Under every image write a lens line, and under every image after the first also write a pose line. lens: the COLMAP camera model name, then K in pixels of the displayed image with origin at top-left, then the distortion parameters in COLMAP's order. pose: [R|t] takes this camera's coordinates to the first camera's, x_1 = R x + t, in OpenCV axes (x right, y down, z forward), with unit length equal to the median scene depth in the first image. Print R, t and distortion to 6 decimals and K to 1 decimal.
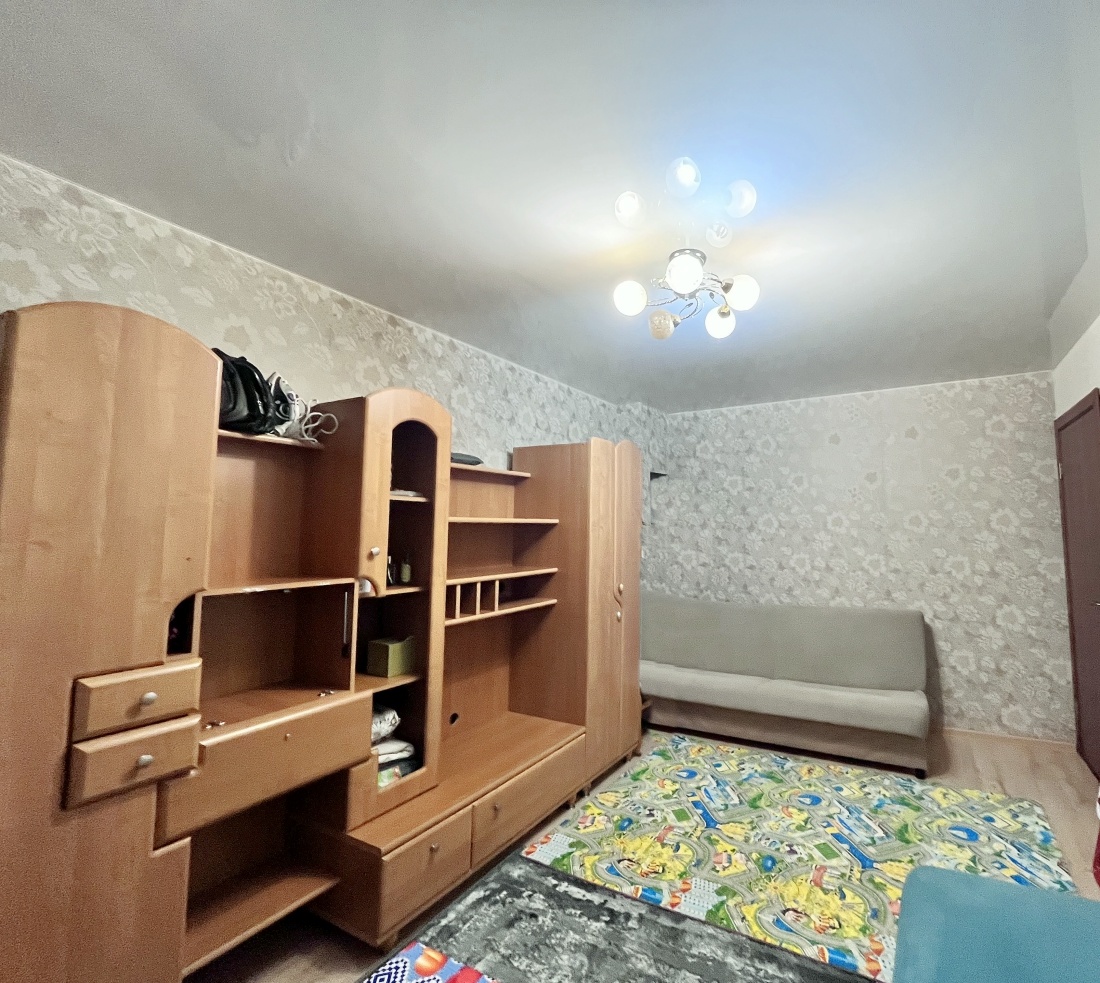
lens RADIAL K [[525.4, 0, 655.3], [0, 525.4, 492.2], [0, 0, 1]] dist [-0.002678, -0.000290]
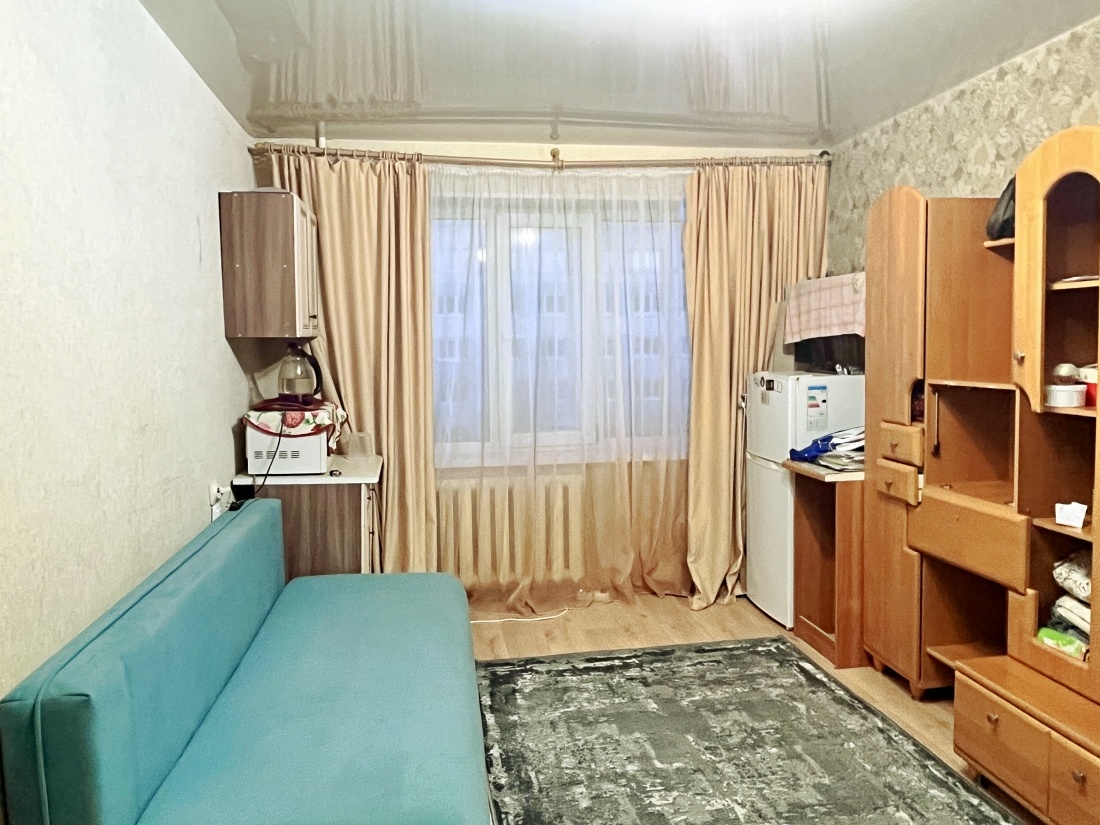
lens RADIAL K [[807.7, 0, 544.2], [0, 807.7, 411.4], [0, 0, 1]] dist [0.001861, -0.003264]
pose [[-0.822033, 0.065664, -0.565641, 0.822608], [0.062887, 0.997722, 0.024431, 0.120277], [0.565956, -0.015489, -0.824290, 1.620243]]
